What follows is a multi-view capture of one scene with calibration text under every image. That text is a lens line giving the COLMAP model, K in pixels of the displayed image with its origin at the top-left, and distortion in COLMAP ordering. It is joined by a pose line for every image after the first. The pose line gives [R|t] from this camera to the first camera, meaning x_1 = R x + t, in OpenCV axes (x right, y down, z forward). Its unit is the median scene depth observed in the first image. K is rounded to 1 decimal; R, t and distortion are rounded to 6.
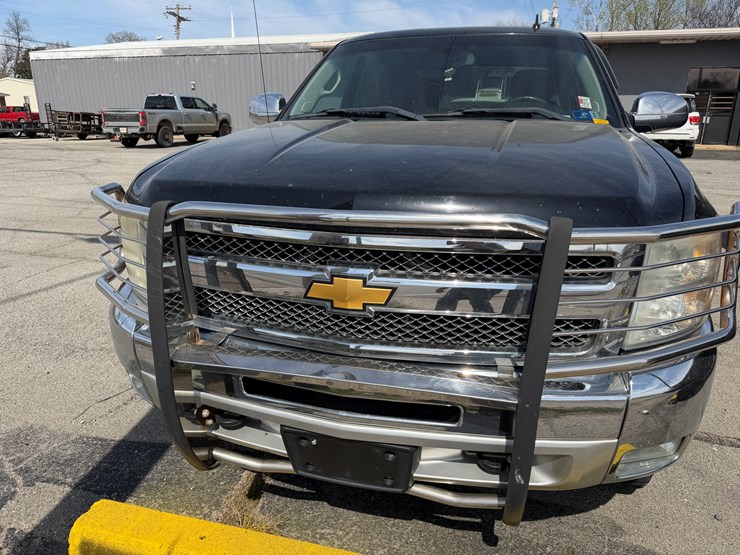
lens RADIAL K [[518.7, 0, 357.9], [0, 518.7, 283.3], [0, 0, 1]] dist [0.035575, -0.040395]
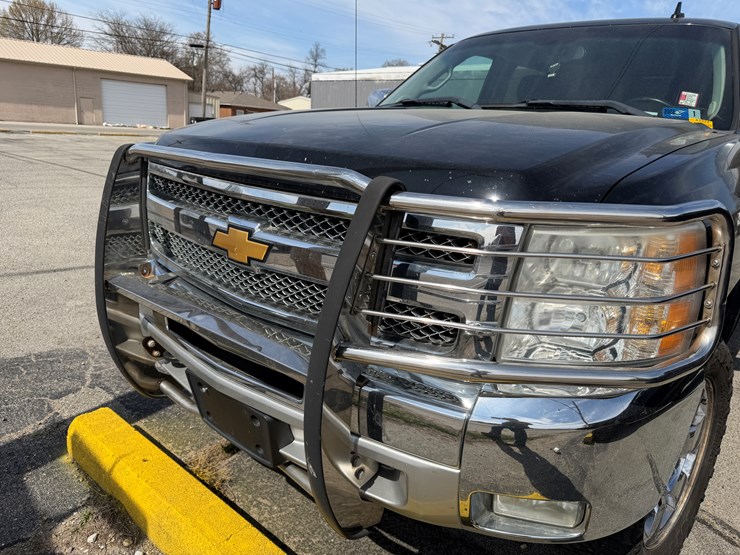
lens RADIAL K [[523.8, 0, 363.4], [0, 523.8, 269.9], [0, 0, 1]] dist [-0.014272, 0.006018]
pose [[0.899552, 0.163153, -0.405201, 0.372174], [-0.189752, 0.981486, -0.026058, 0.028585], [0.393448, 0.100328, 0.913856, 0.105284]]
